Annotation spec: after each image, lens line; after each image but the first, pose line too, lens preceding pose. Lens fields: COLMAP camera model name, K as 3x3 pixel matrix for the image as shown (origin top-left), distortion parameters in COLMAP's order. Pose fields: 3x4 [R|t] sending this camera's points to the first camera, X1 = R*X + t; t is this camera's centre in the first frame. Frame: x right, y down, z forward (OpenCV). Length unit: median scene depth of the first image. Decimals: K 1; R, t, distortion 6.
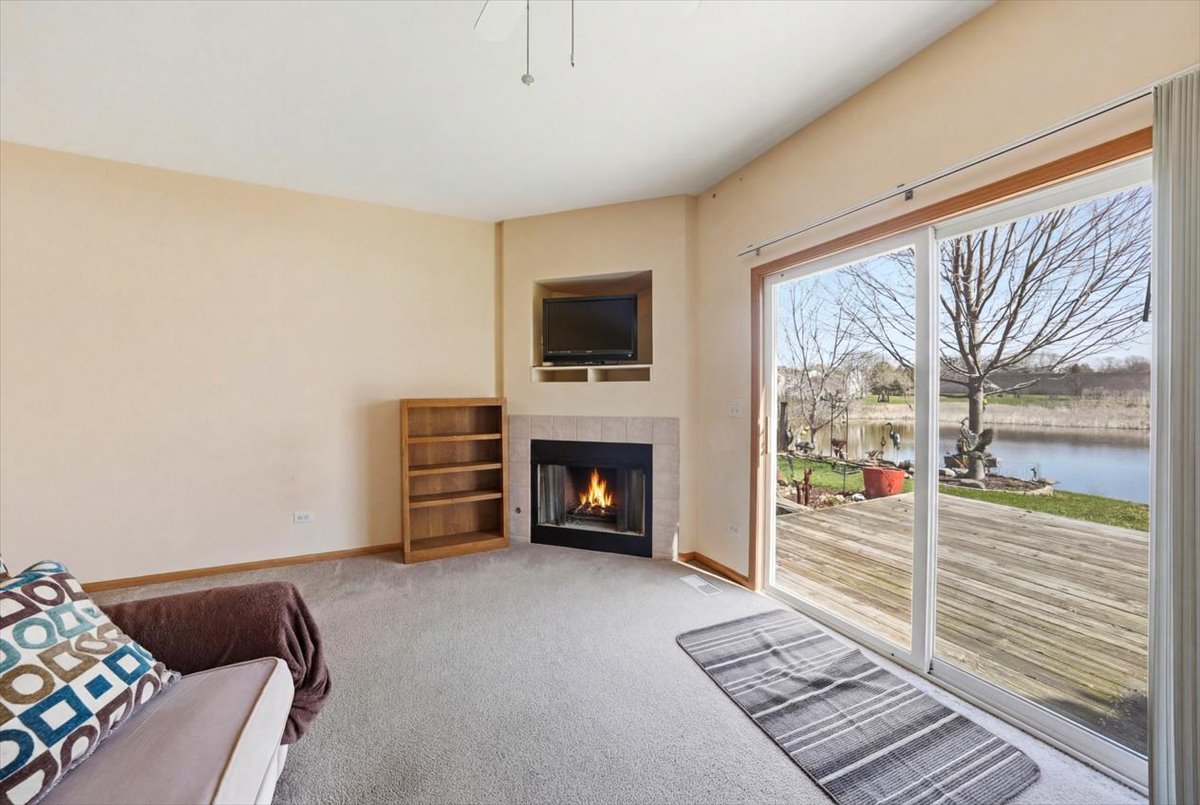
lens RADIAL K [[438.0, 0, 604.0], [0, 438.0, 398.1], [0, 0, 1]] dist [-0.001271, -0.000132]
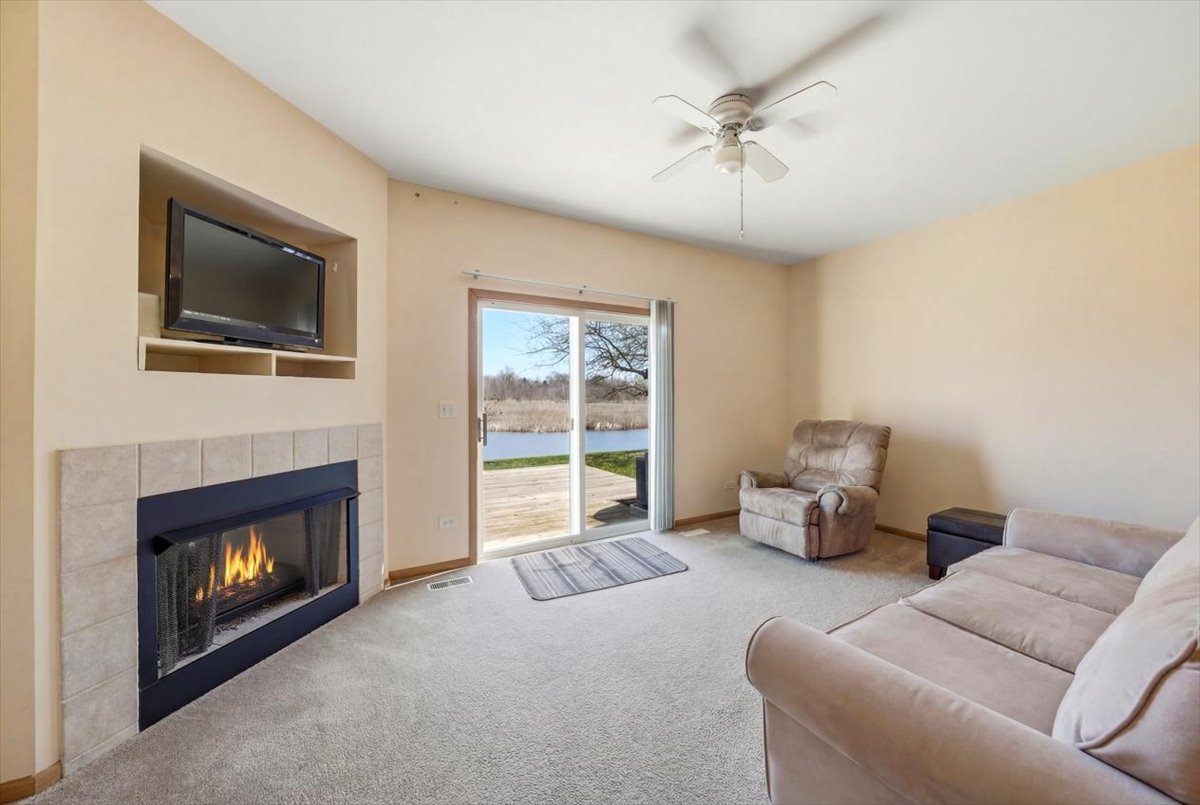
lens RADIAL K [[438.0, 0, 604.0], [0, 438.0, 398.1], [0, 0, 1]] dist [-0.001271, -0.000132]
pose [[-0.072435, -0.004697, 0.997362, -0.652726], [0.008913, 0.999946, 0.005356, -0.005381], [-0.997333, 0.009278, -0.072389, 0.567736]]
